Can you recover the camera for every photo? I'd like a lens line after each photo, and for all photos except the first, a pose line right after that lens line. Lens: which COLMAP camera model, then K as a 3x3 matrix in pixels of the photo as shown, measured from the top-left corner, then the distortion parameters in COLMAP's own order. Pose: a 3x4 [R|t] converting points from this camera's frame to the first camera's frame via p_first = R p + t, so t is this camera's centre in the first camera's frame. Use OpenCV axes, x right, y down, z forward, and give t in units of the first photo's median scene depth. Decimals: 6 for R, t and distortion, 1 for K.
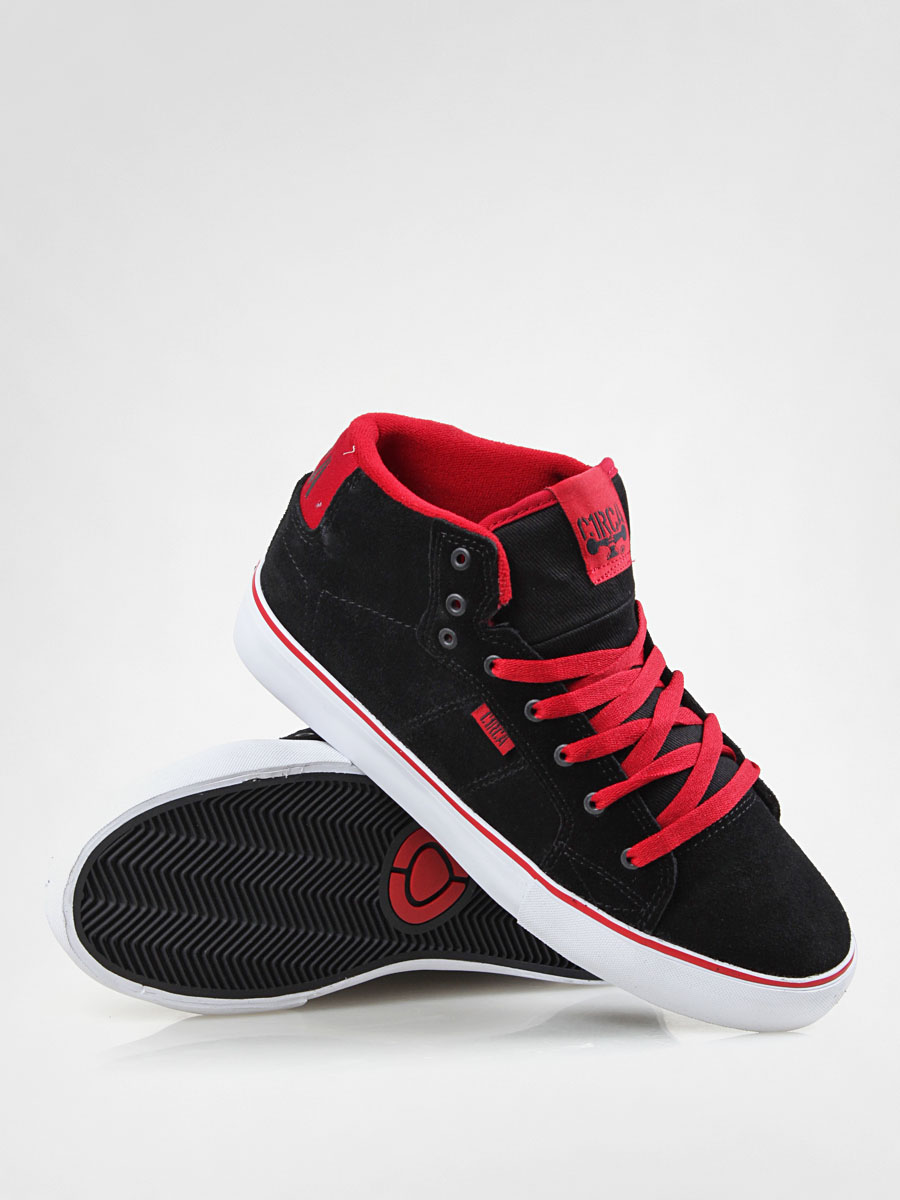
lens RADIAL K [[2955.0, 0, 450.0], [0, 2955.0, 600.0], [0, 0, 1]] dist [0.093212, 0.090759]
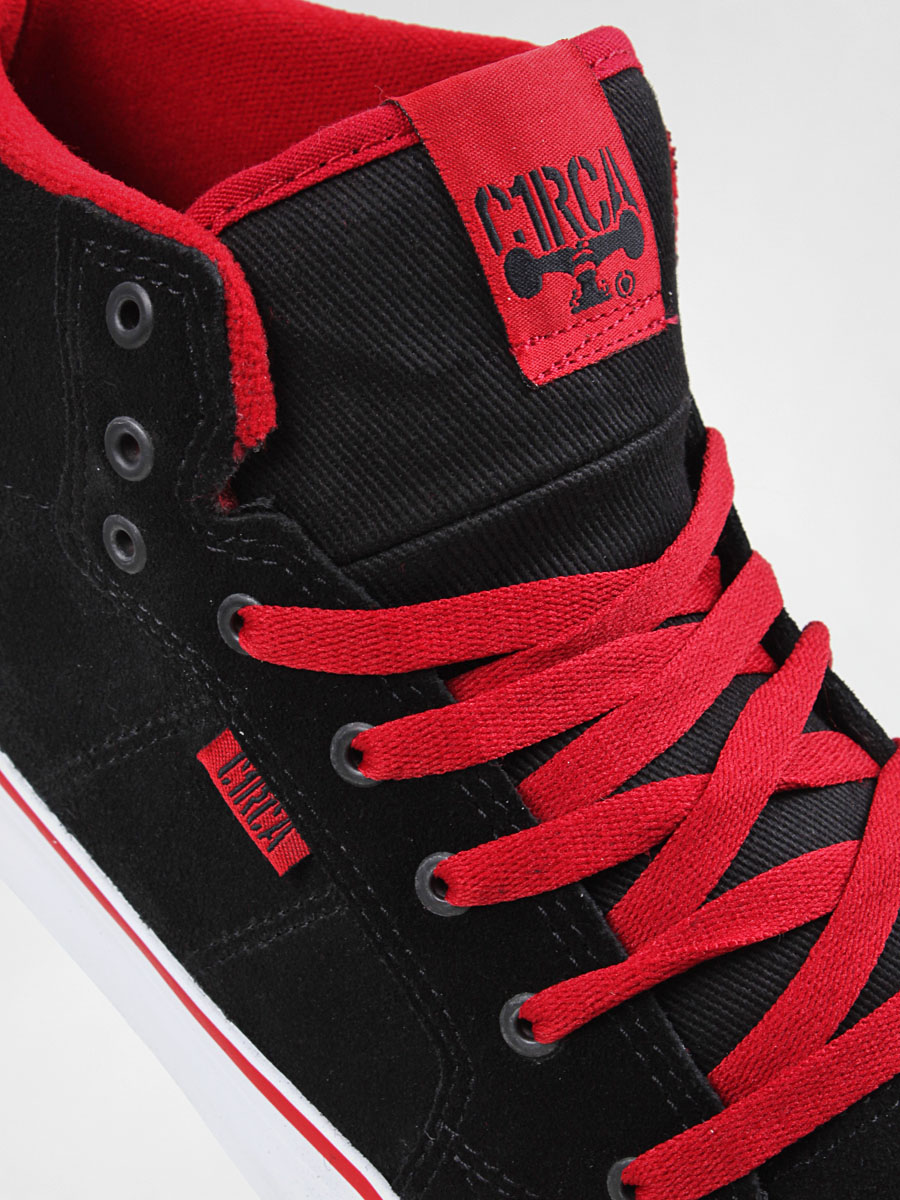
lens RADIAL K [[2720.1, 0, 450.0], [0, 2720.1, 600.0], [0, 0, 1]] dist [-0.086498, -0.007576]
pose [[0.985933, 0.001501, -0.167135, 0.091928], [0.009370, 0.997891, 0.064236, -0.000730], [0.166879, -0.064899, 0.983839, 0.689499]]
